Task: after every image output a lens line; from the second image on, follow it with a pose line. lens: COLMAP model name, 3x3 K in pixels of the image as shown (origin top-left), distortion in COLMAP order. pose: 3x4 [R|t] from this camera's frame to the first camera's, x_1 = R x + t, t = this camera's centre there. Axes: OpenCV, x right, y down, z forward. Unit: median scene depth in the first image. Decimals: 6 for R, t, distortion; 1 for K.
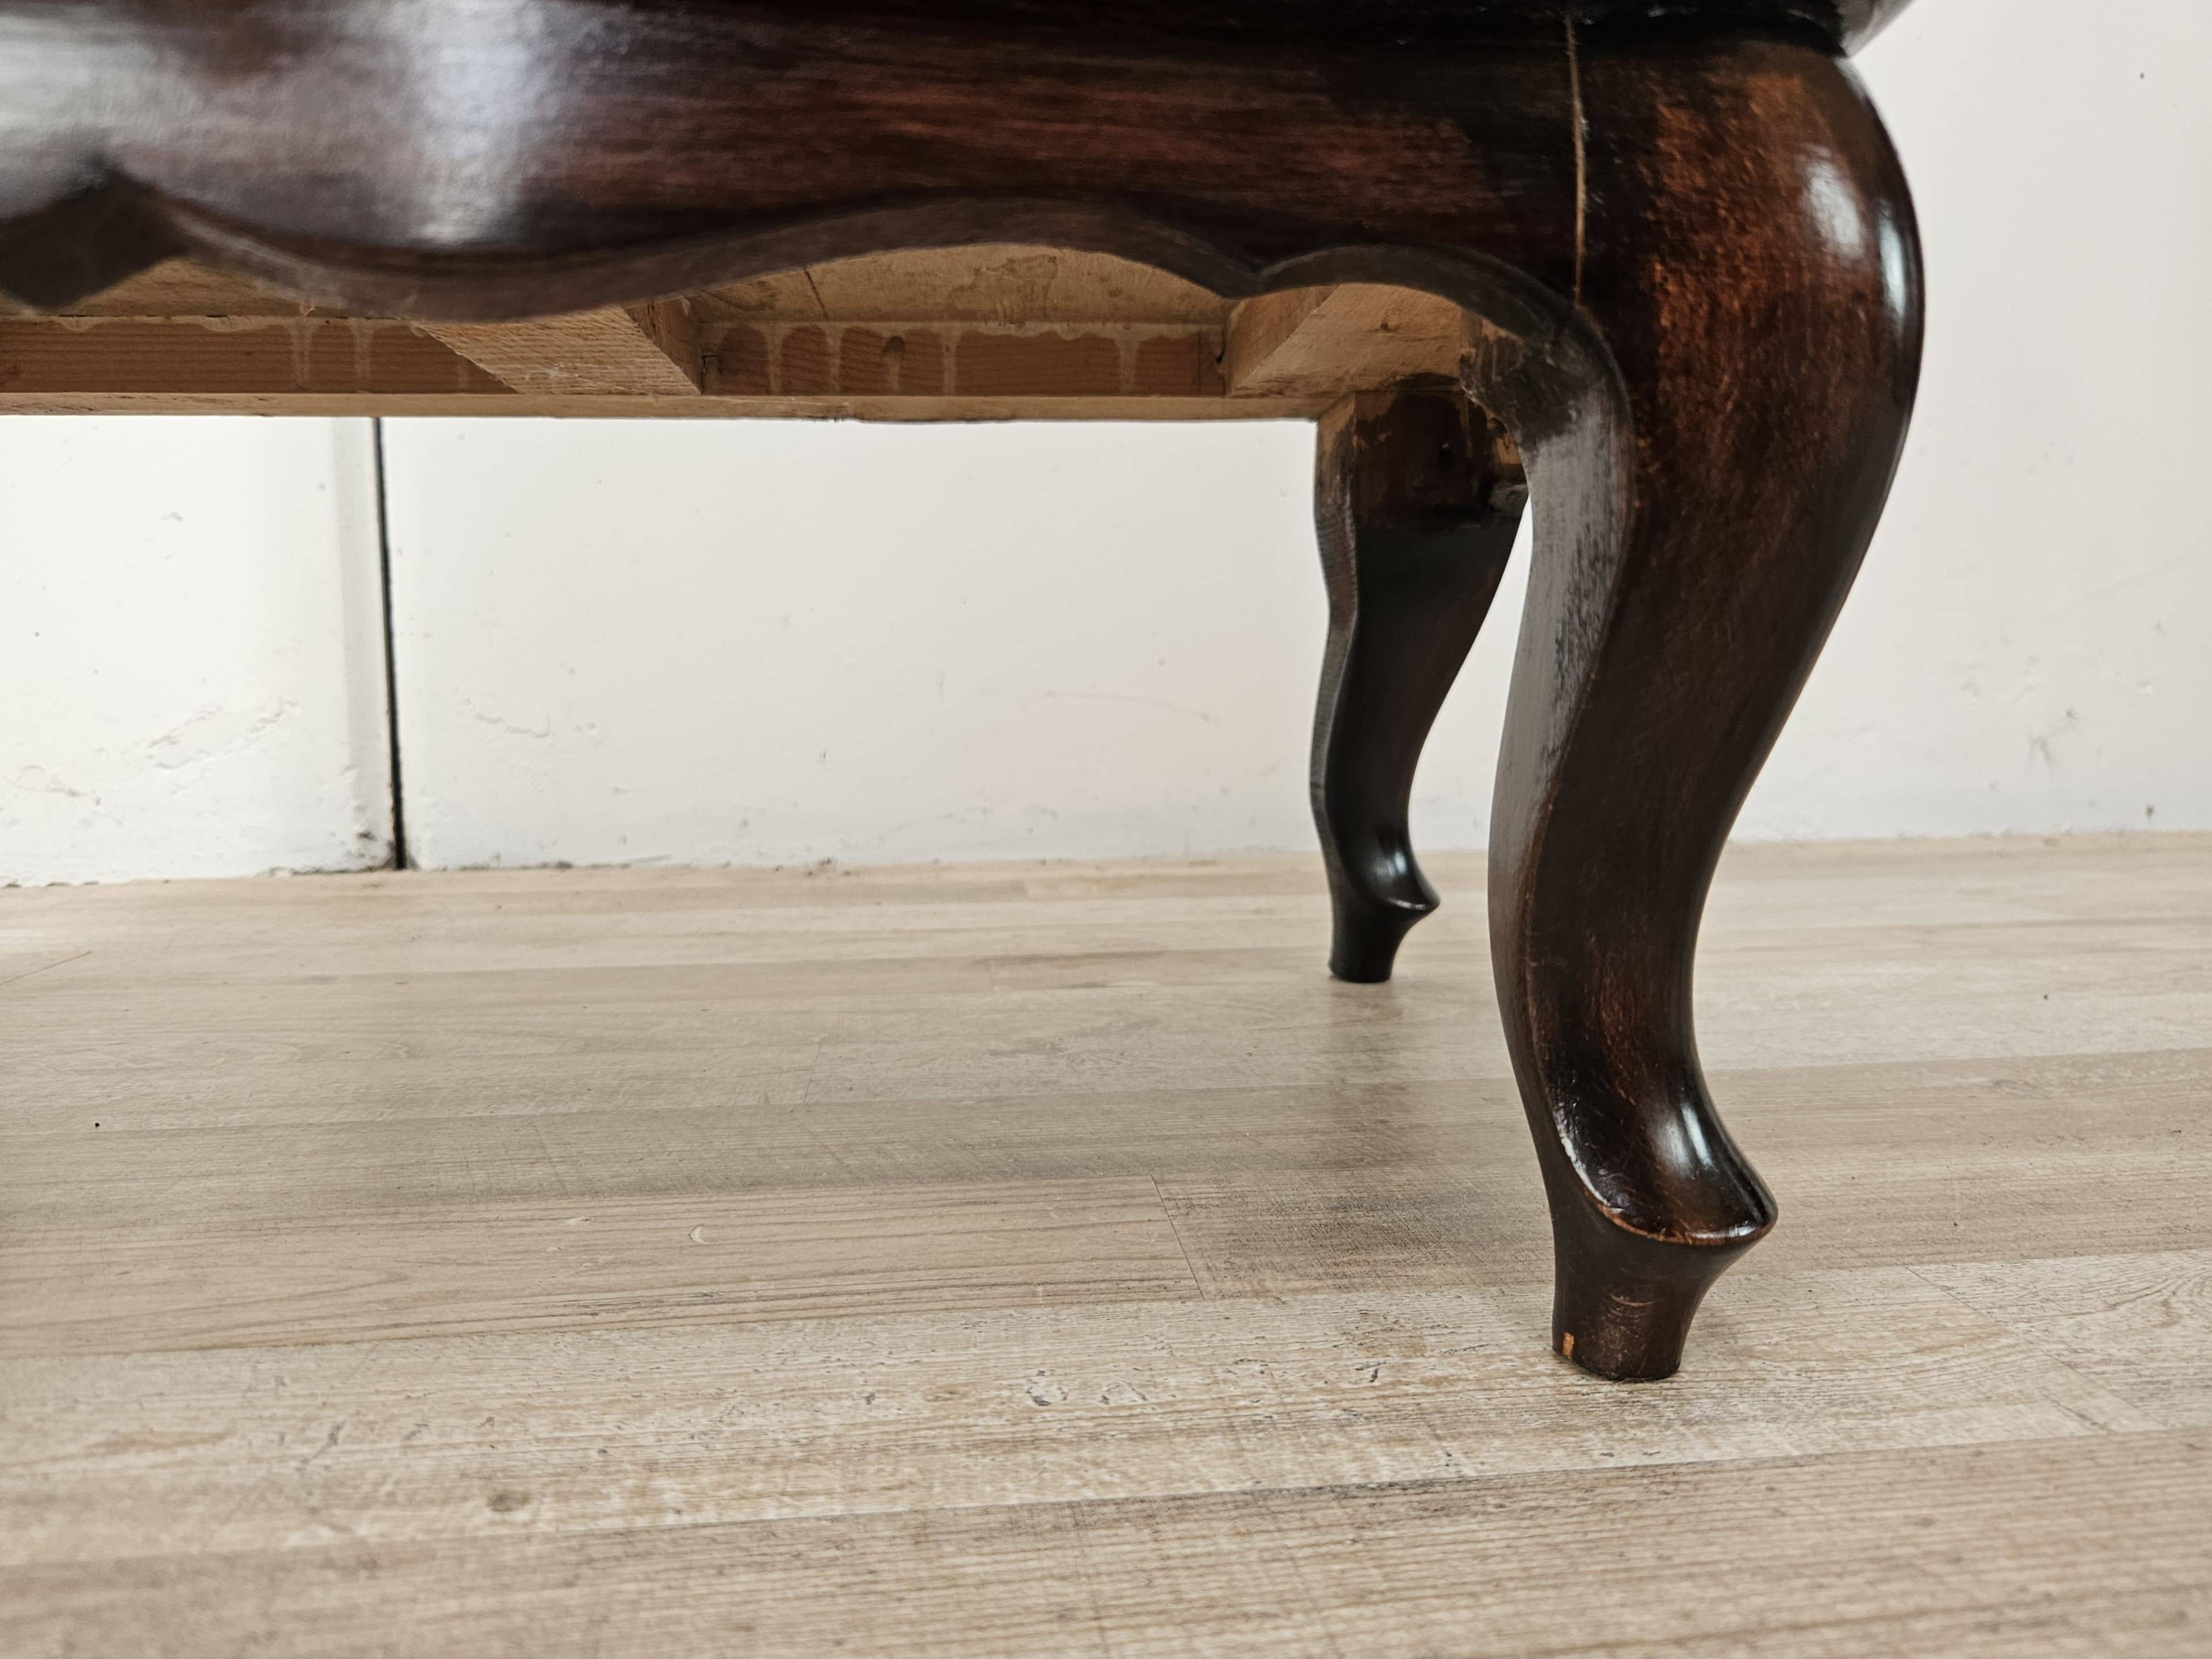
lens RADIAL K [[1528.2, 0, 1063.2], [0, 1528.2, 820.2], [0, 0, 1]] dist [0.013118, -0.011266]
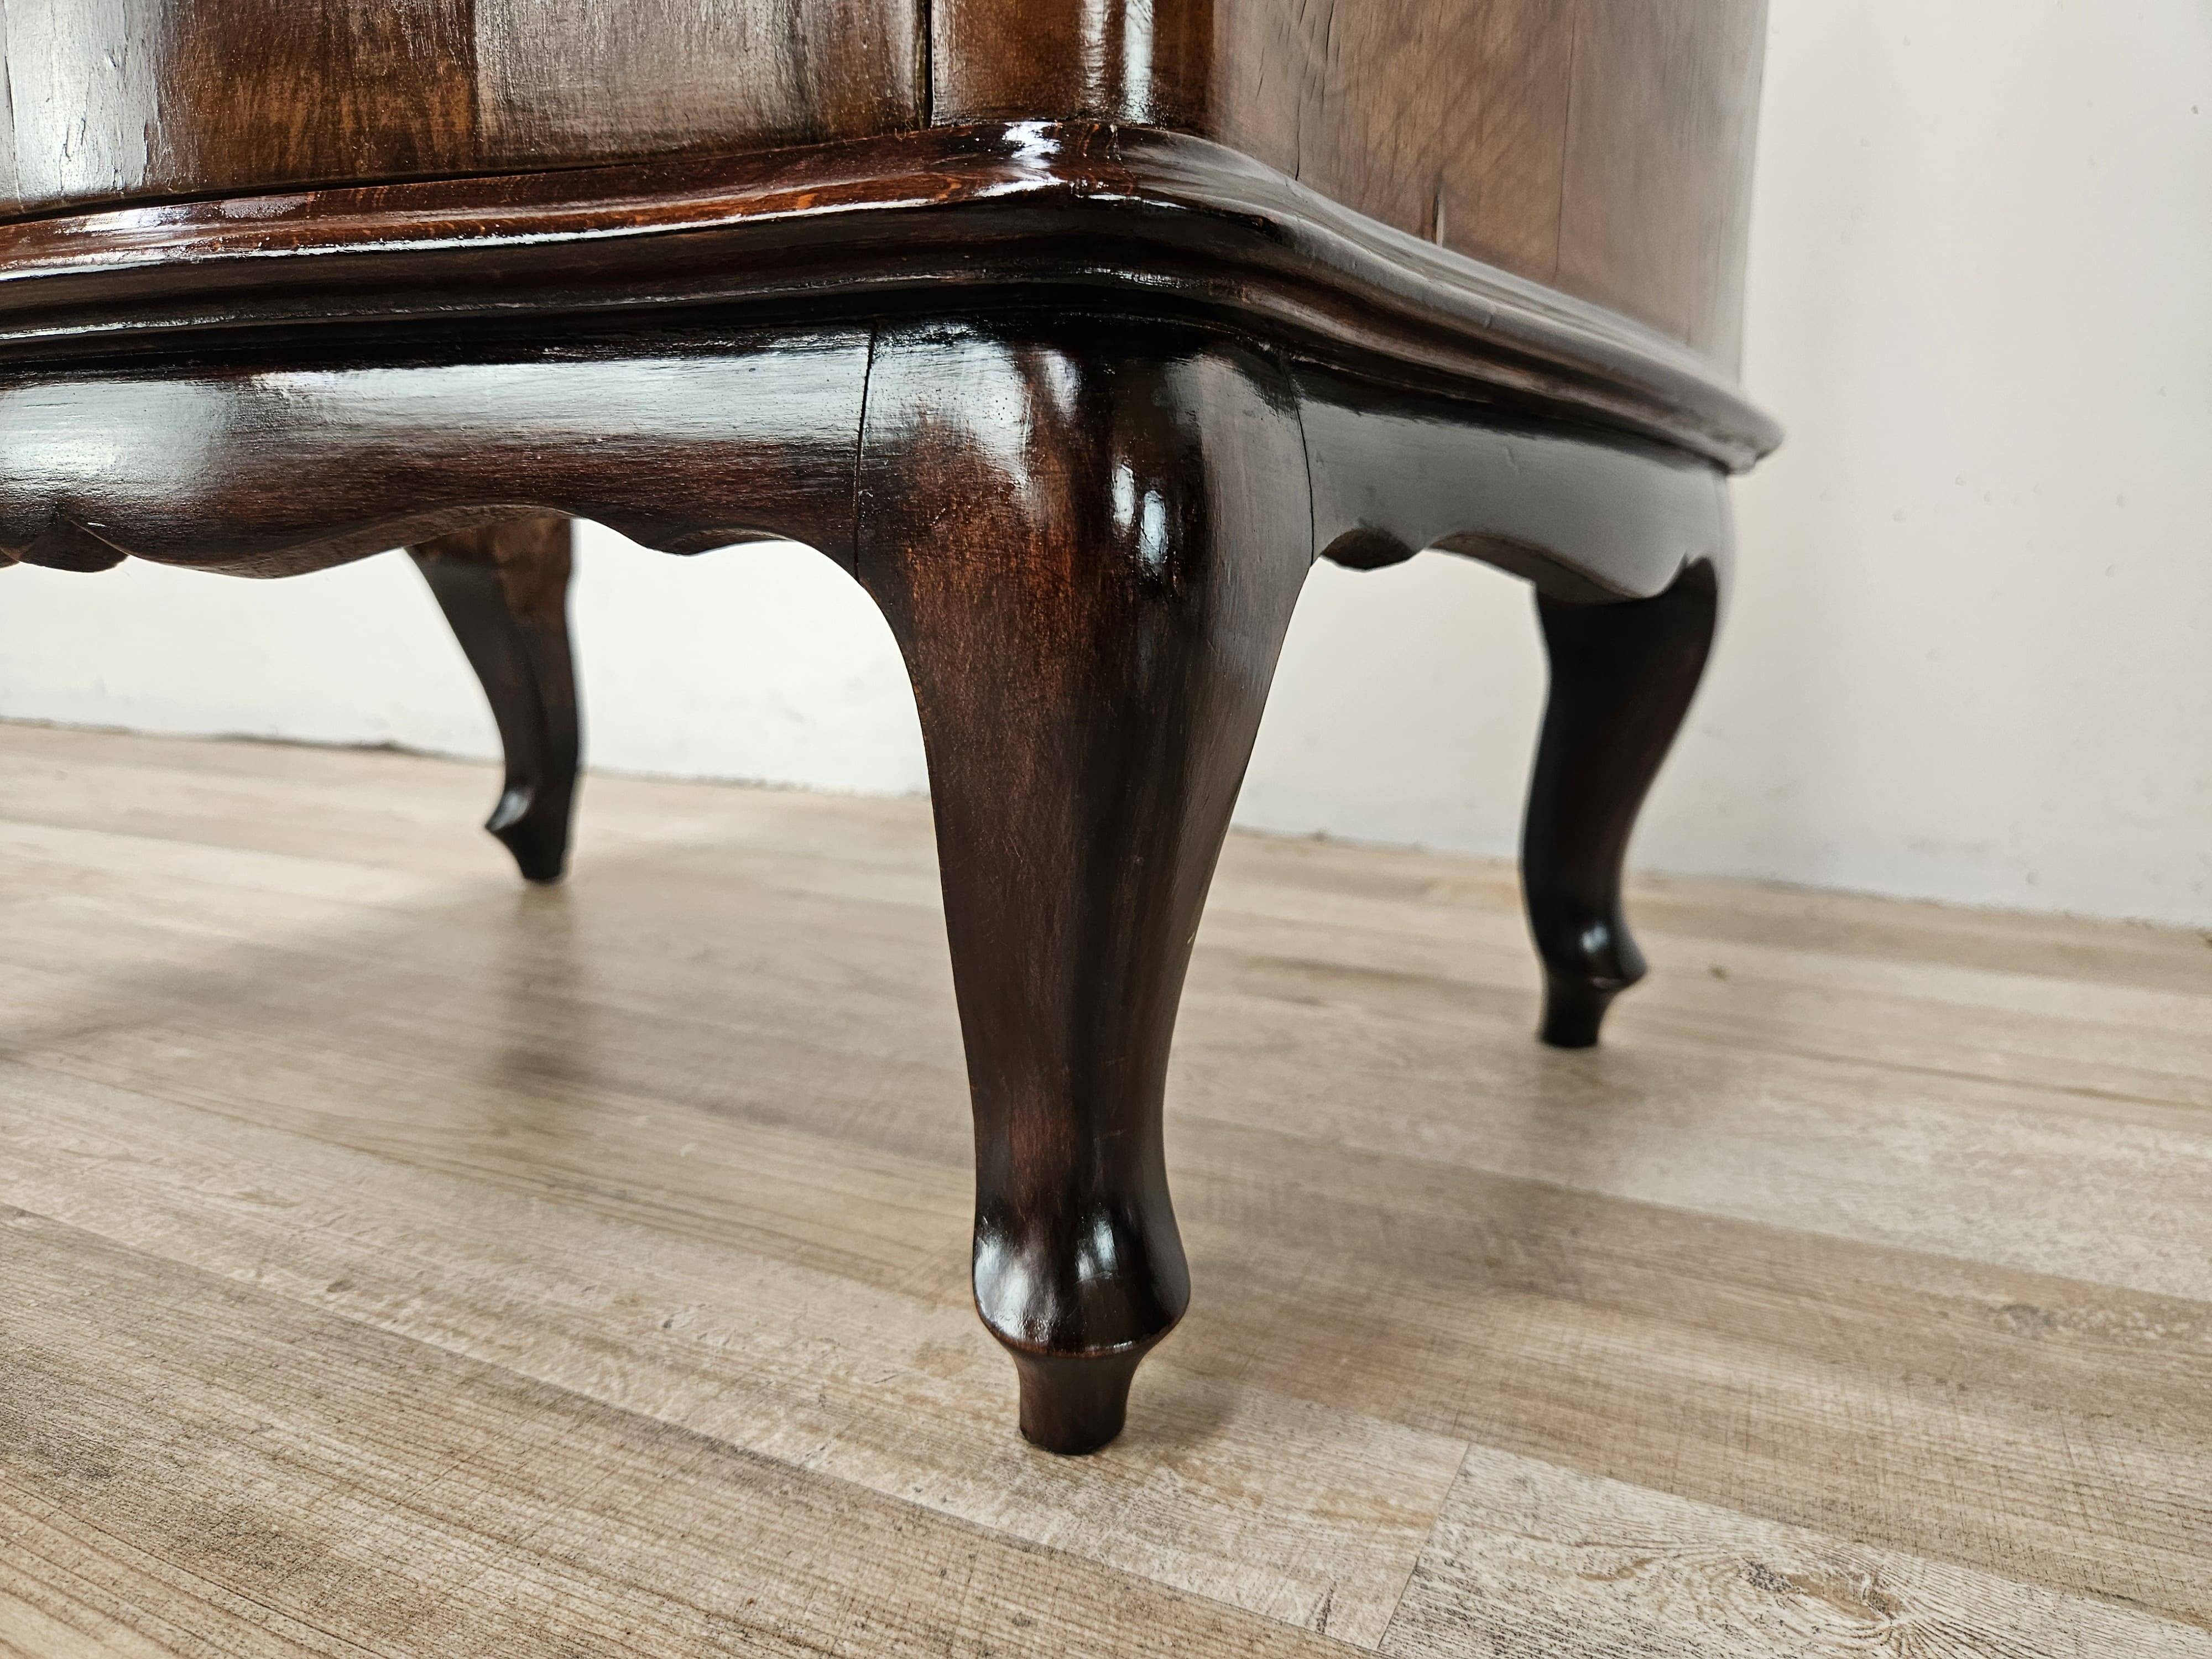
lens RADIAL K [[1503.4, 0, 1153.2], [0, 1503.4, 828.2], [0, 0, 1]] dist [0.024576, -0.026629]
pose [[0.864159, 0.119966, -0.488710, 1.098690], [-0.087530, 0.992197, 0.088786, -0.252092], [0.495548, -0.033948, 0.867917, 0.056300]]
